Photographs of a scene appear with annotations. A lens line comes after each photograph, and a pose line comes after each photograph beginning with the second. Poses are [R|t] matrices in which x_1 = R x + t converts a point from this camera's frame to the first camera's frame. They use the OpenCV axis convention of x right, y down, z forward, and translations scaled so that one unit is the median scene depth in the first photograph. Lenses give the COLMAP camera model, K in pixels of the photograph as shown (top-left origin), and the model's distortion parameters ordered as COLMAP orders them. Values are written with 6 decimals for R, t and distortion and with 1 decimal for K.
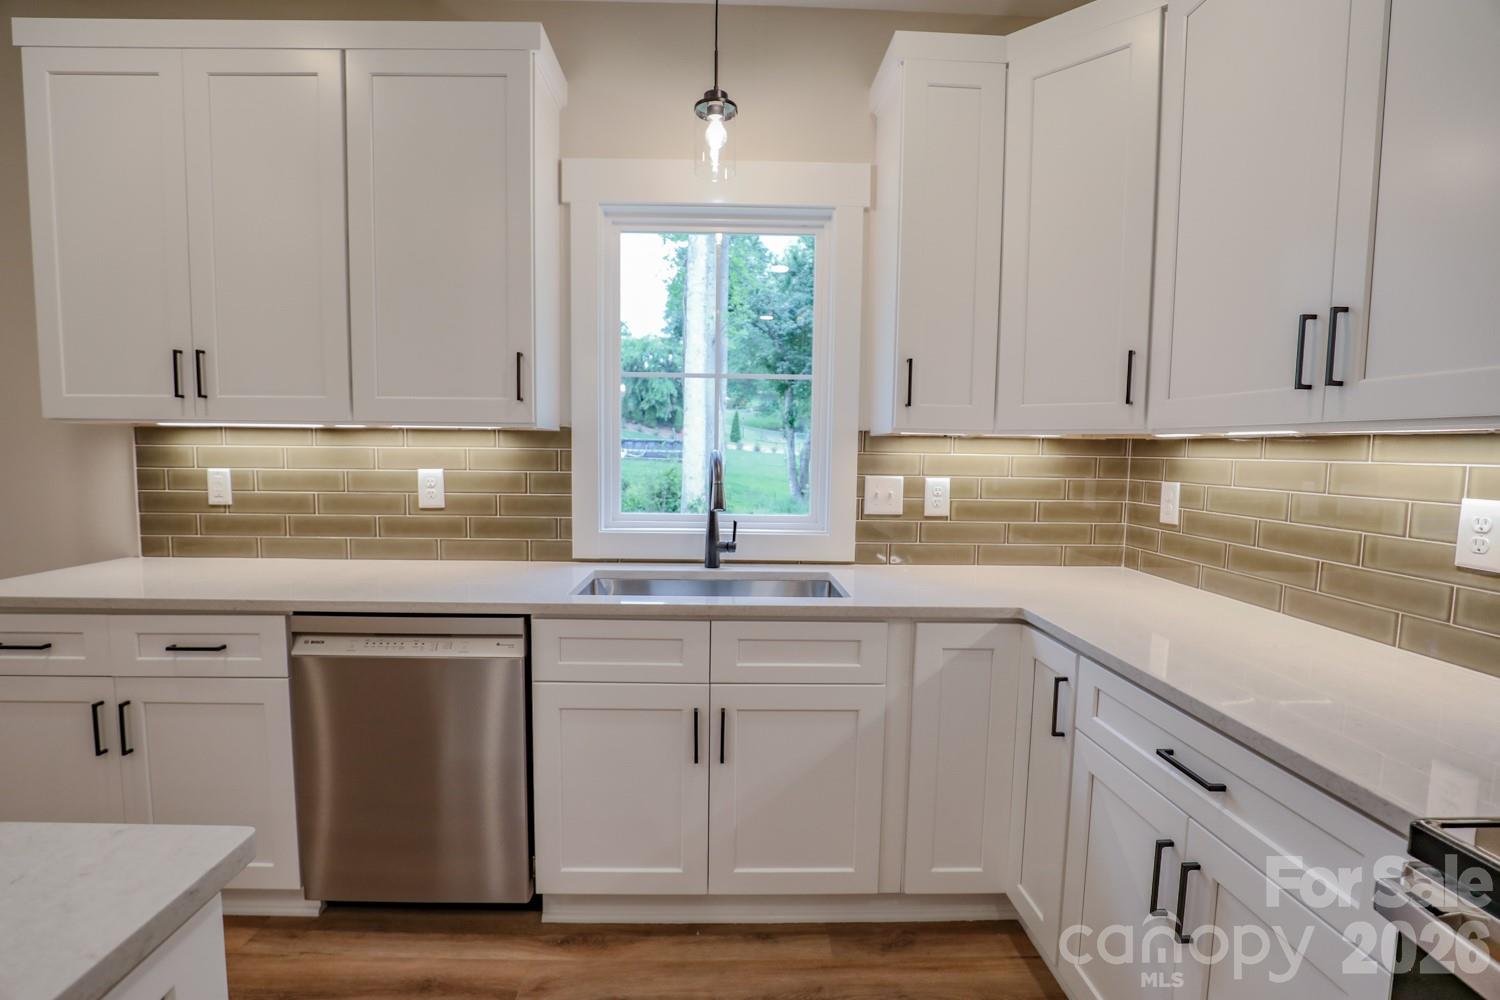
lens RADIAL K [[684.6, 0, 743.2], [0, 684.6, 509.5], [0, 0, 1]] dist [-0.037229, 0.007895]
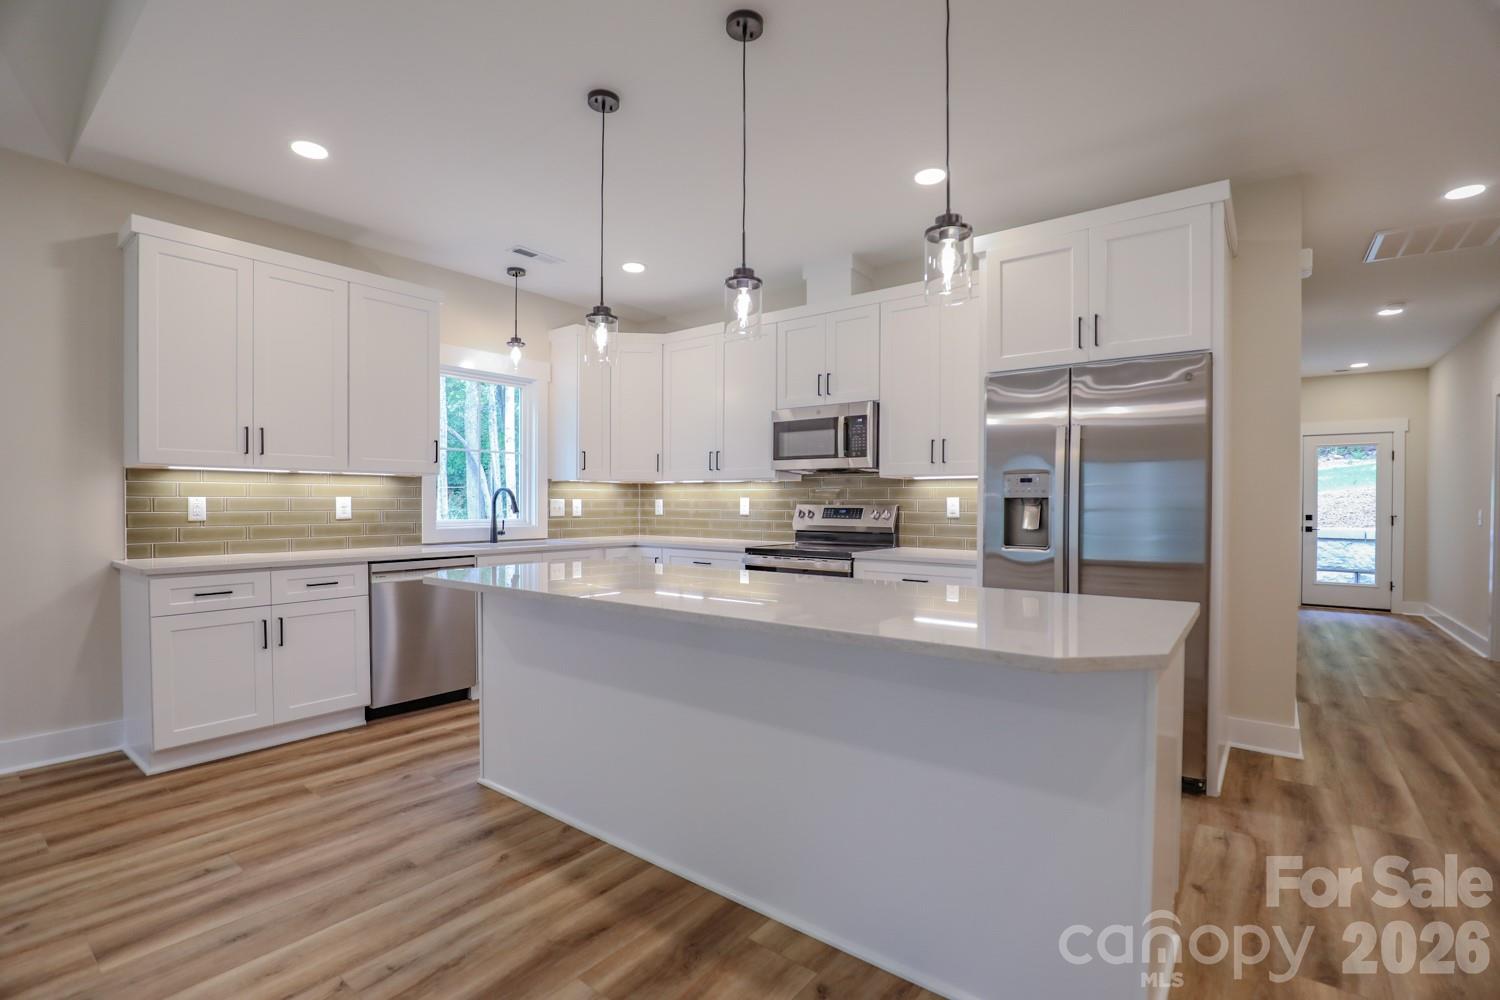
lens RADIAL K [[684.6, 0, 741.5], [0, 684.6, 511.7], [0, 0, 1]] dist [-0.037229, 0.007895]
pose [[0.639830, -0.022174, 0.768196, -1.162306], [0.071267, 0.996988, -0.030580, 0.107143], [-0.765205, 0.074313, 0.639484, -0.919883]]
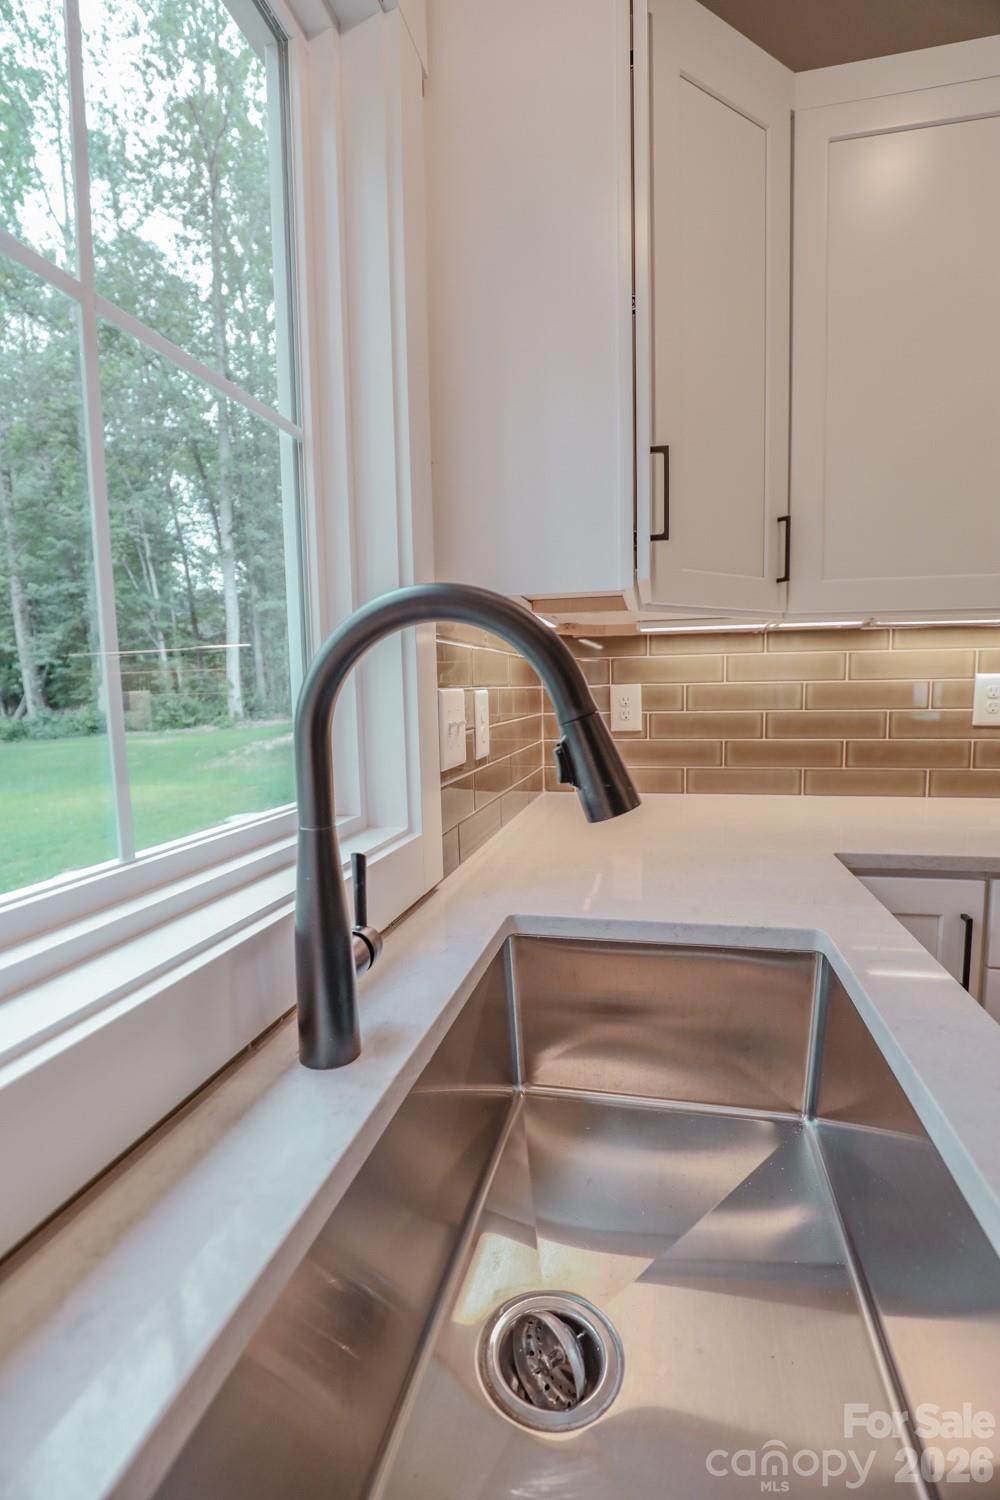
lens RADIAL K [[684.6, 0, 506.4], [0, 684.6, 759.0], [0, 0, 1]] dist [-0.037229, 0.007895]
pose [[0.250439, -0.118546, 0.960847, -0.263281], [0.106460, 0.989828, 0.094373, -0.041940], [-0.962261, 0.078657, 0.260512, 0.864631]]
